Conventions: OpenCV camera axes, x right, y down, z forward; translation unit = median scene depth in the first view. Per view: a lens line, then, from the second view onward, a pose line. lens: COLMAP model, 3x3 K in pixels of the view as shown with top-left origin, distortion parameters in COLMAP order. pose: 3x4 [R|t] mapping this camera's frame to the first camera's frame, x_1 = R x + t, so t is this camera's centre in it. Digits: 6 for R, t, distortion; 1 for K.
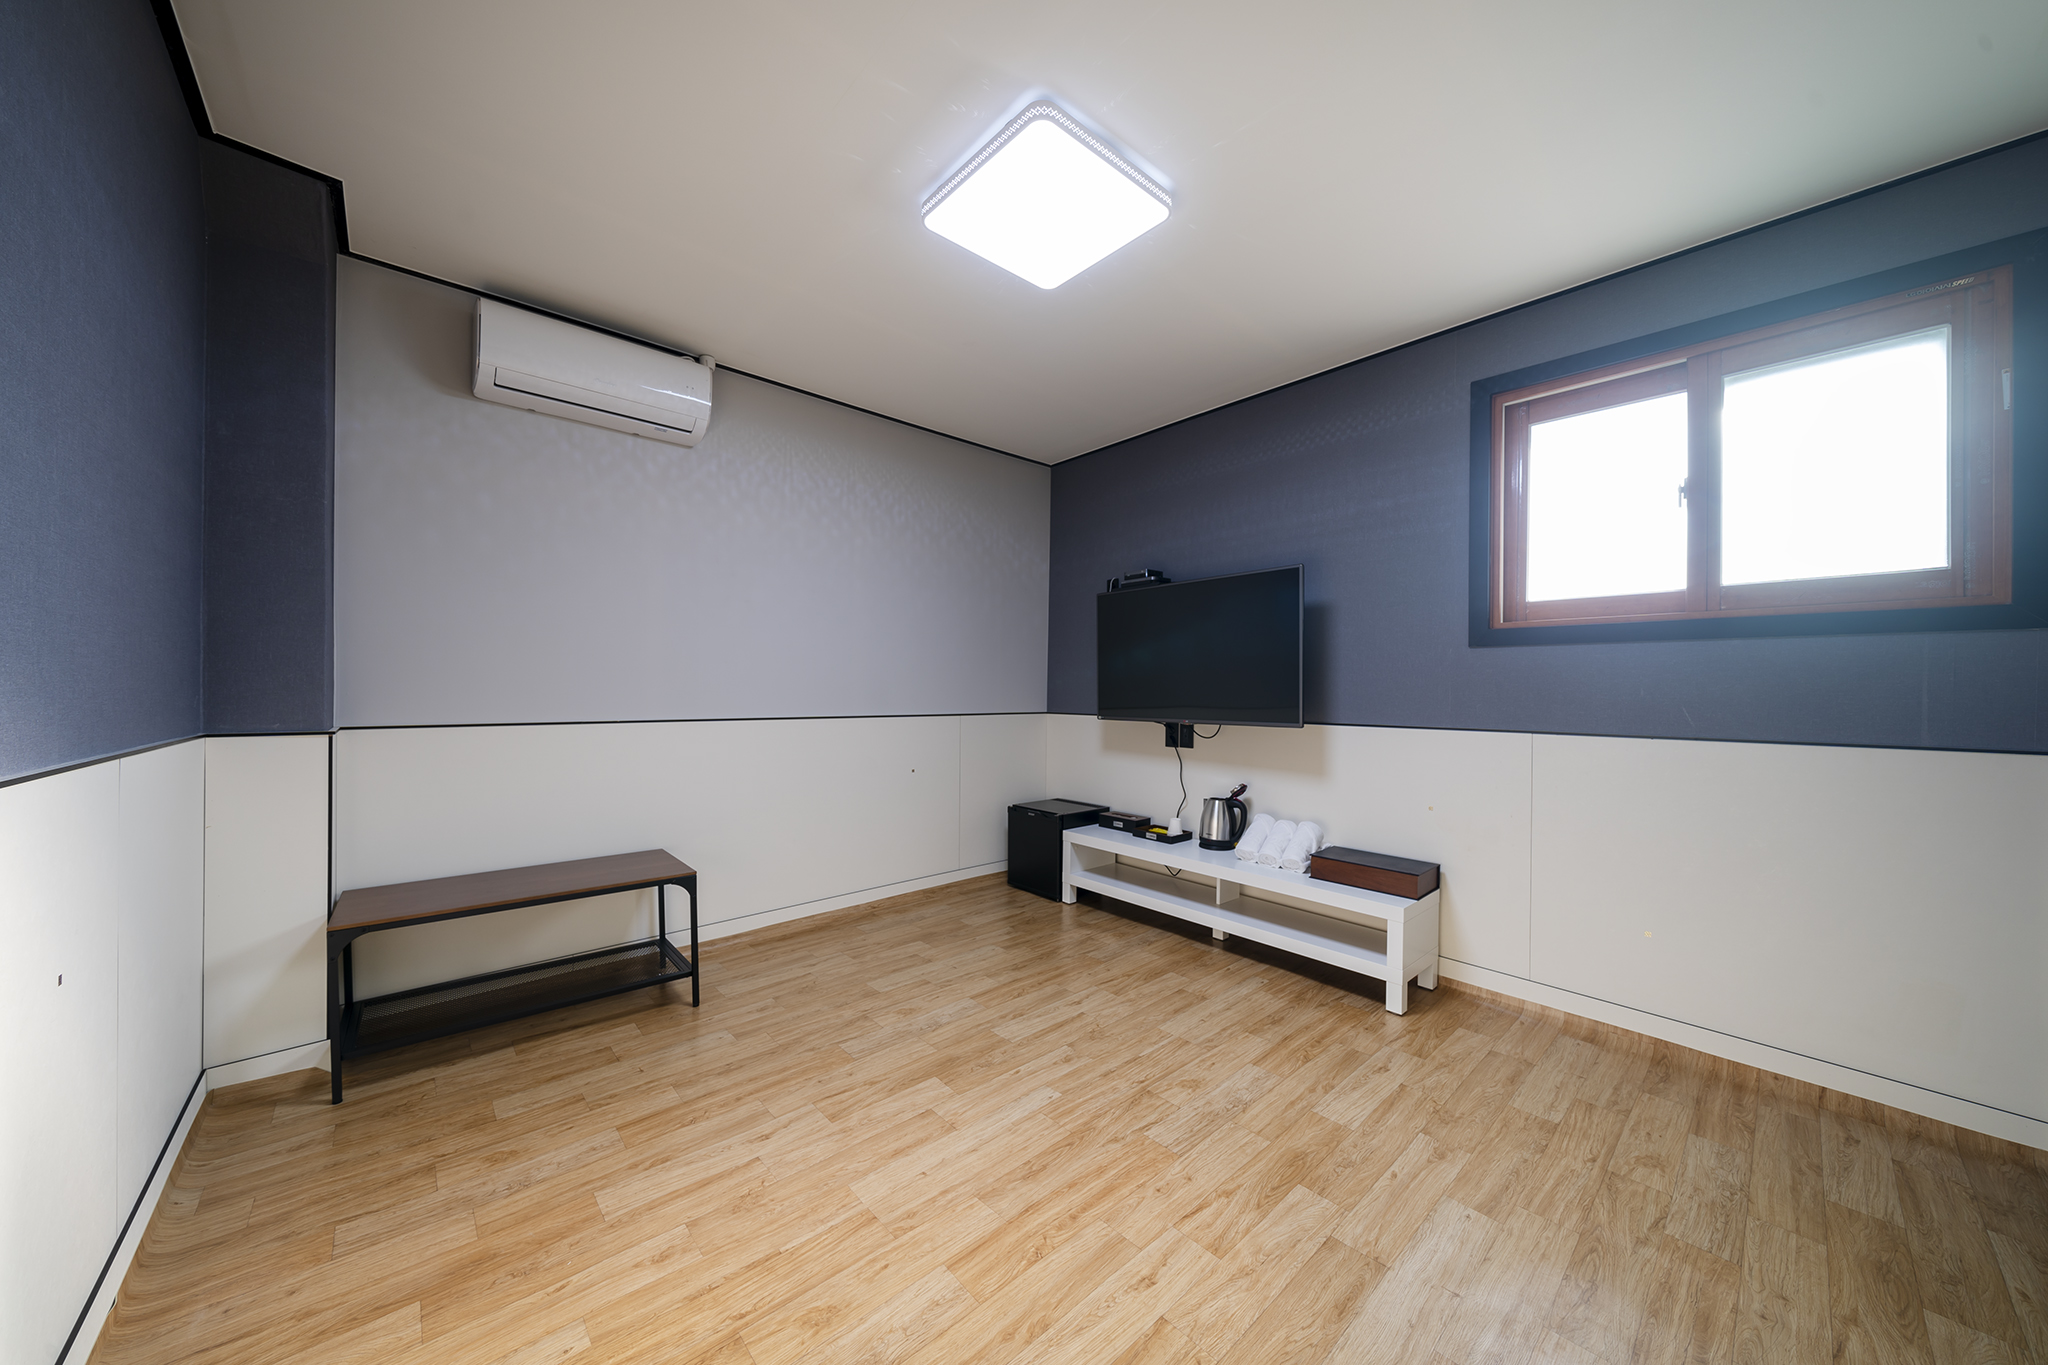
lens RADIAL K [[709.4, 0, 1024.1], [0, 709.4, 692.1], [0, 0, 1]] dist [-0.001858, -0.000394]
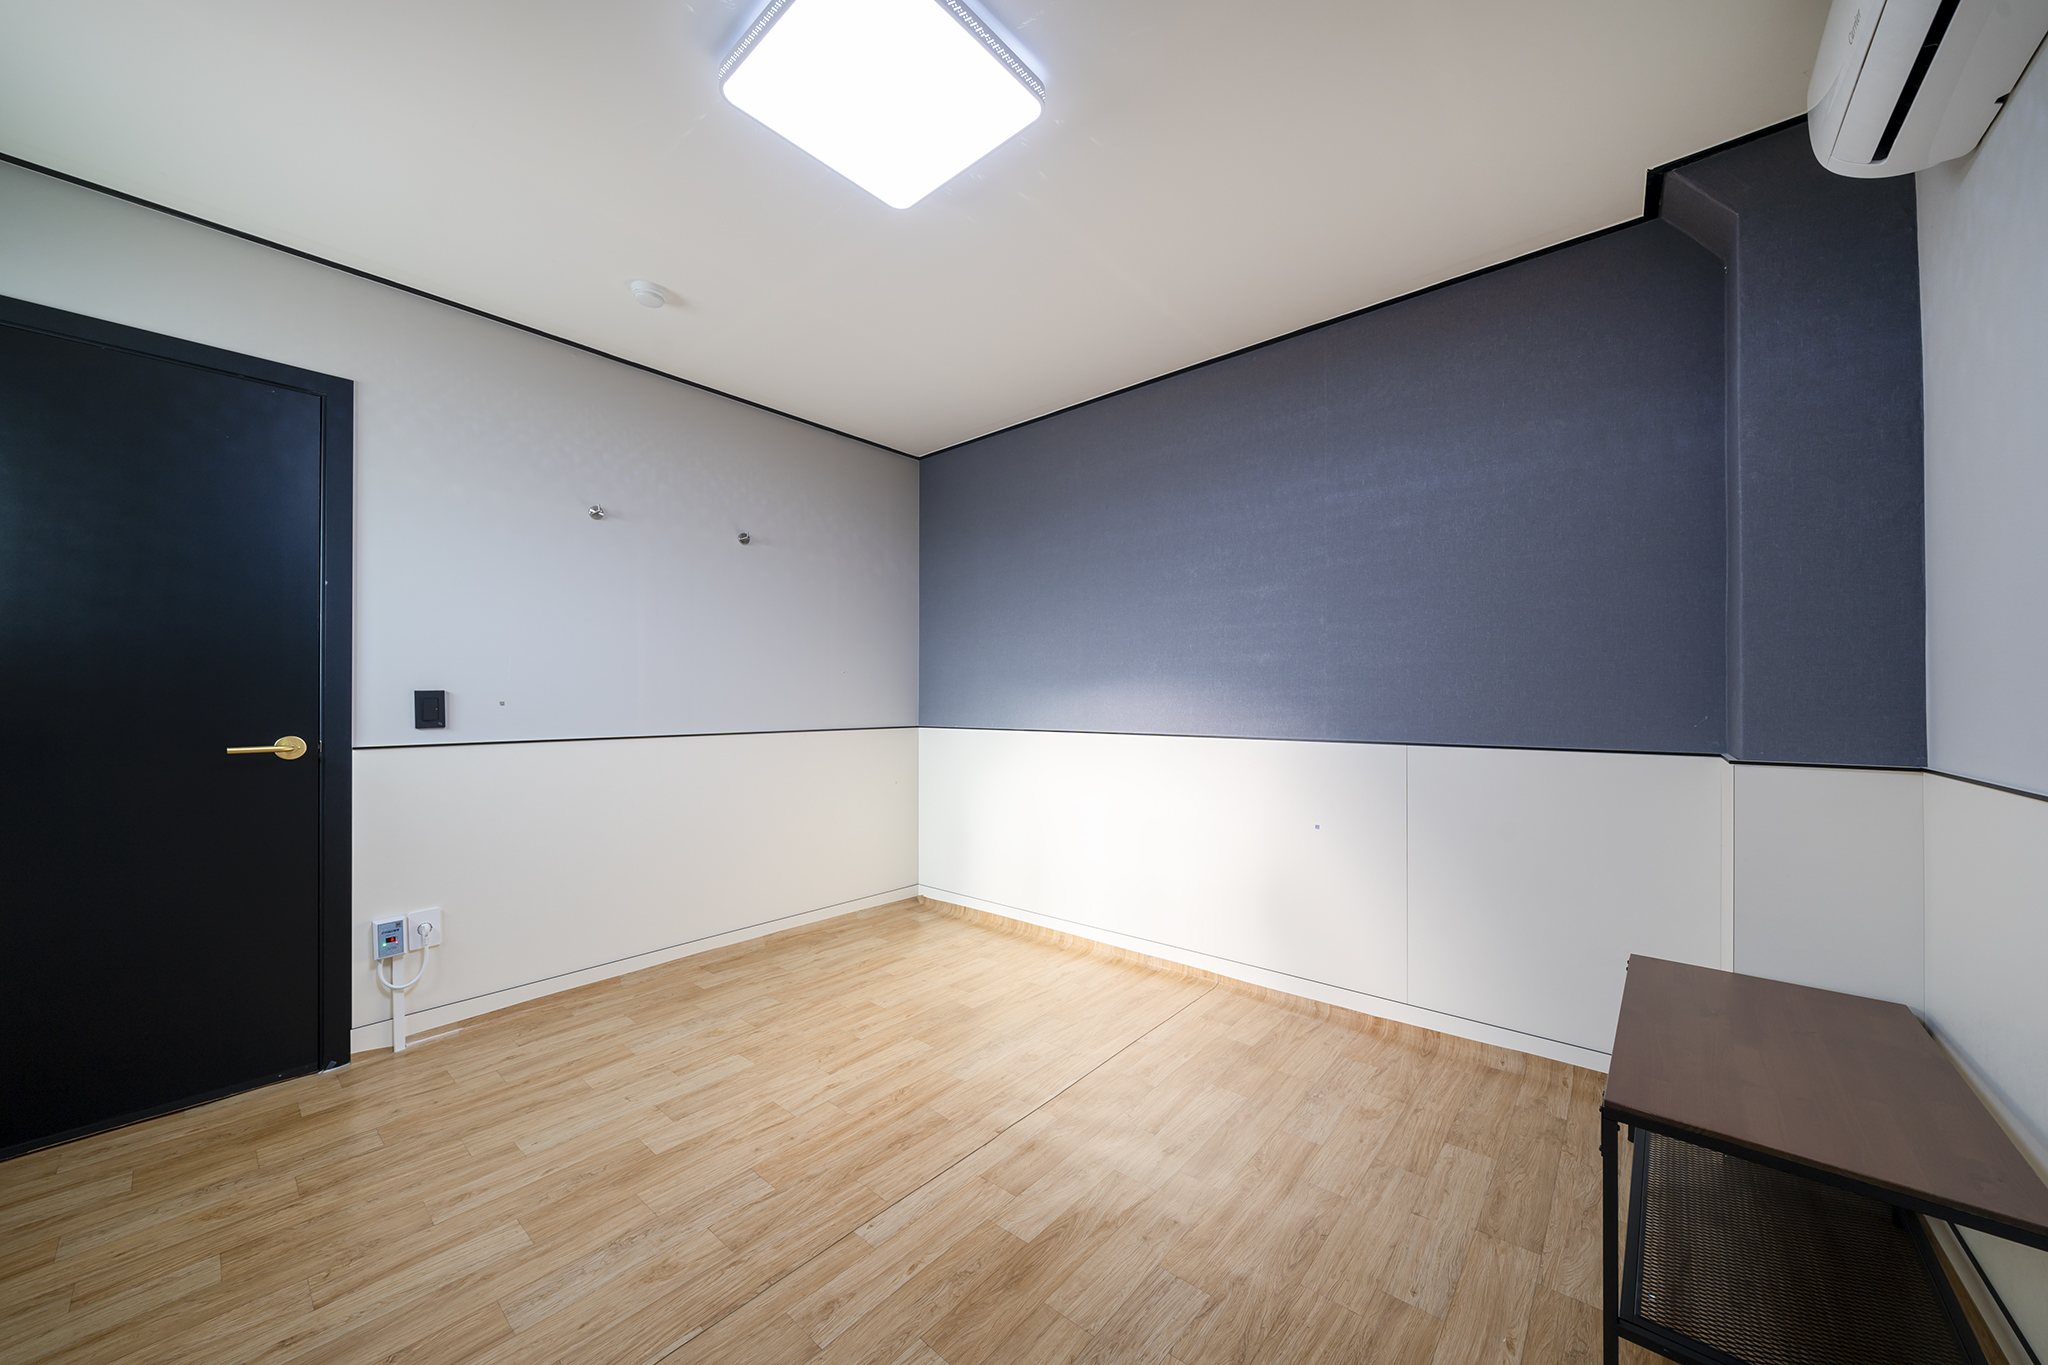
lens RADIAL K [[709.4, 0, 1012.7], [0, 709.4, 694.2], [0, 0, 1]] dist [-0.001858, -0.000394]
pose [[-0.993407, -0.007522, -0.114395, -0.022284], [-0.006763, 0.999952, -0.007025, -0.010392], [0.114442, -0.006206, -0.993411, 1.627495]]
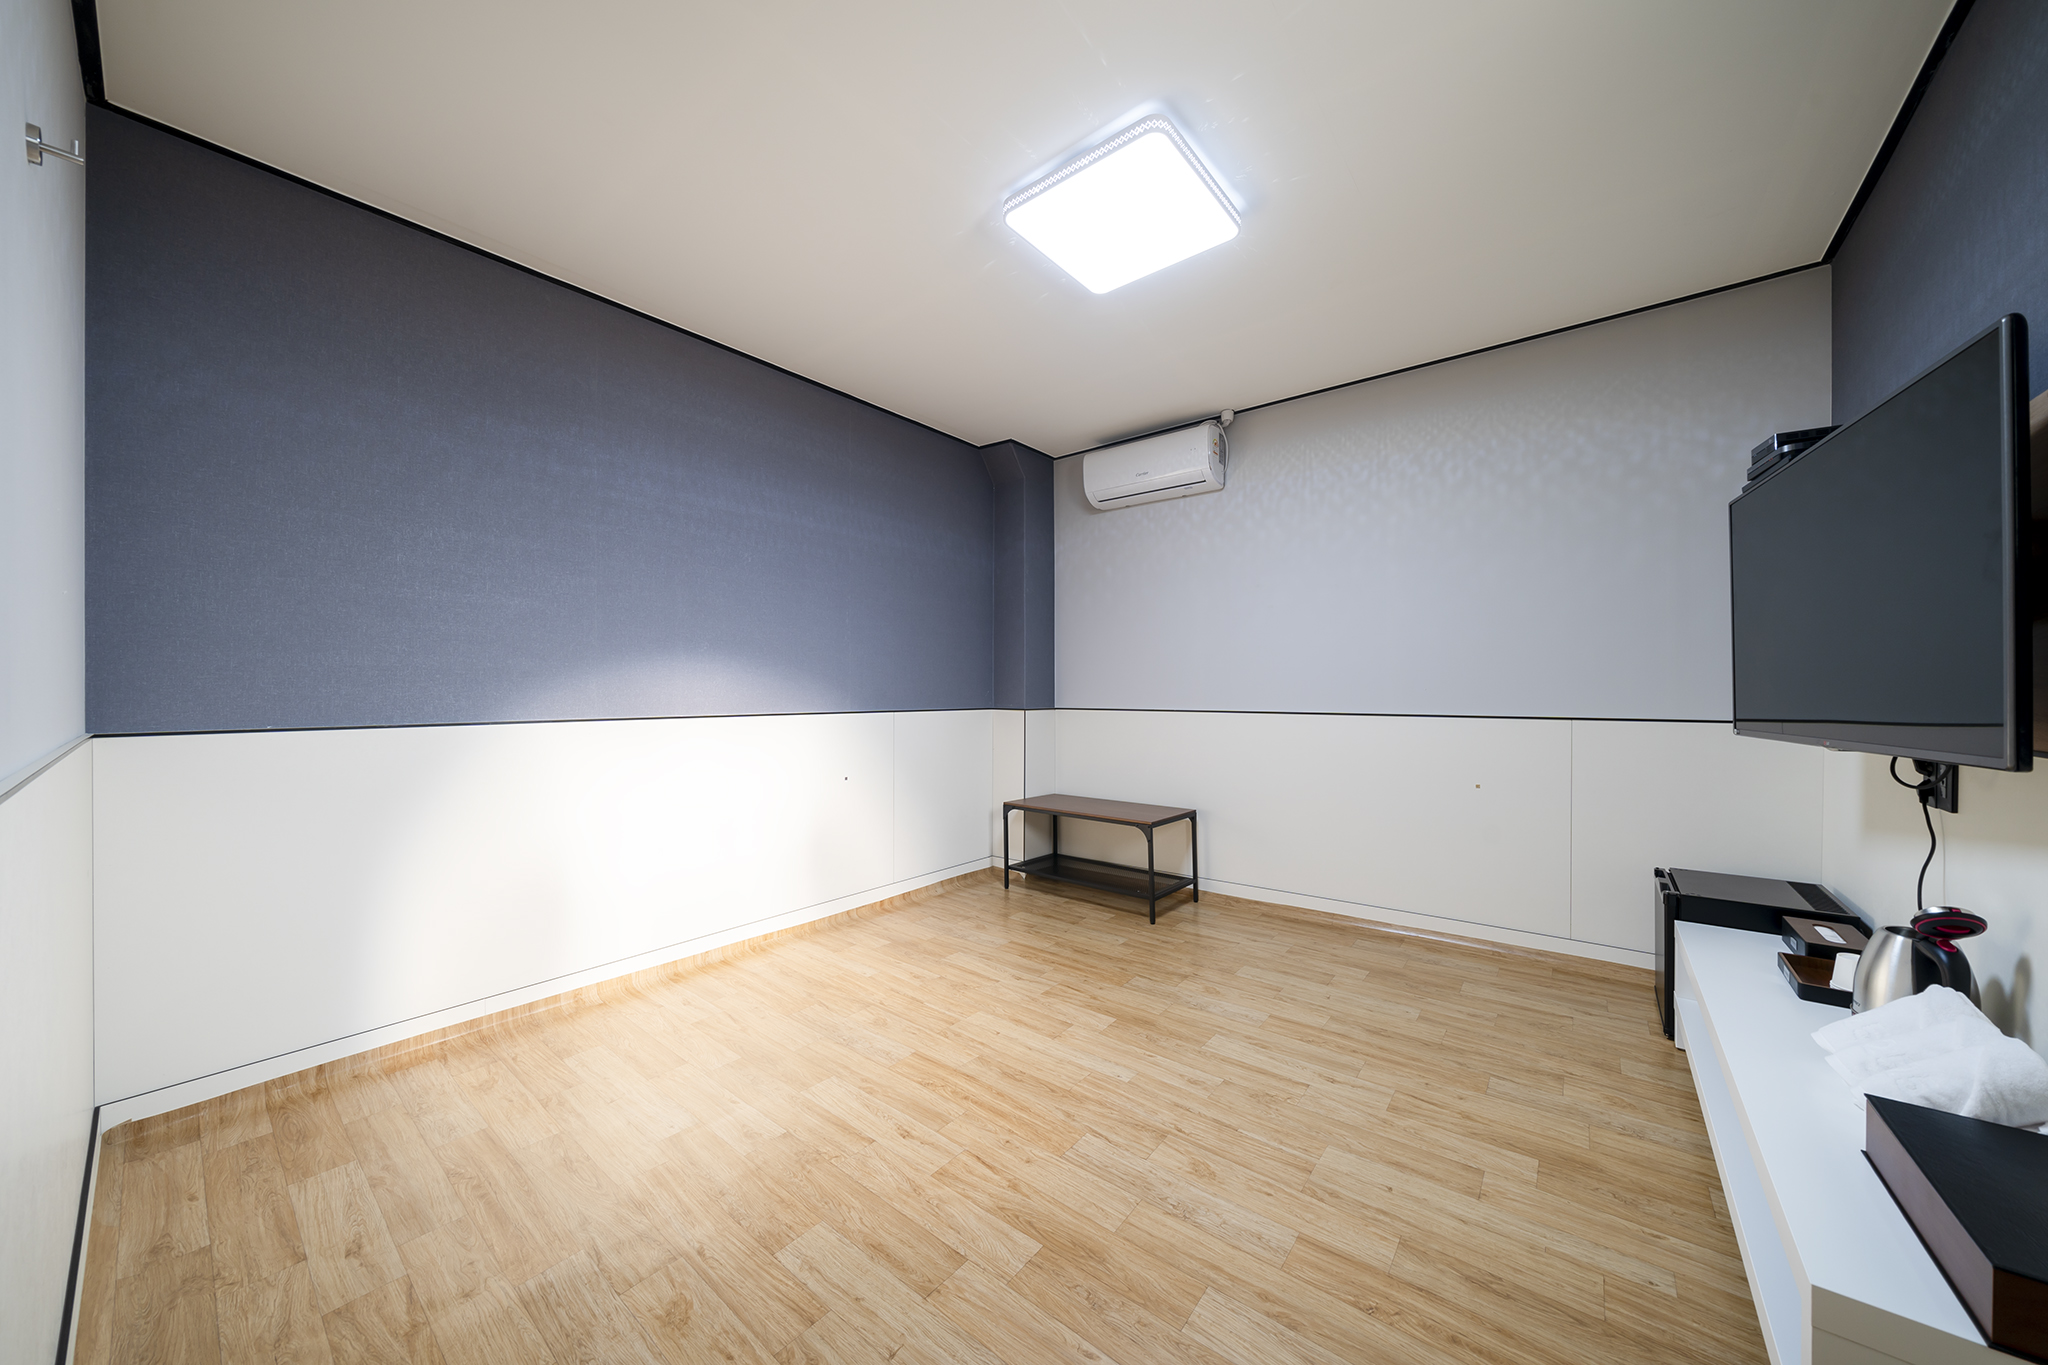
lens RADIAL K [[709.4, 0, 1011.7], [0, 709.4, 686.0], [0, 0, 1]] dist [-0.001858, -0.000394]
pose [[0.139825, -0.012742, -0.990094, 0.941036], [-0.001204, 0.999914, -0.013038, 0.017480], [0.990175, 0.003015, 0.139798, 0.633780]]
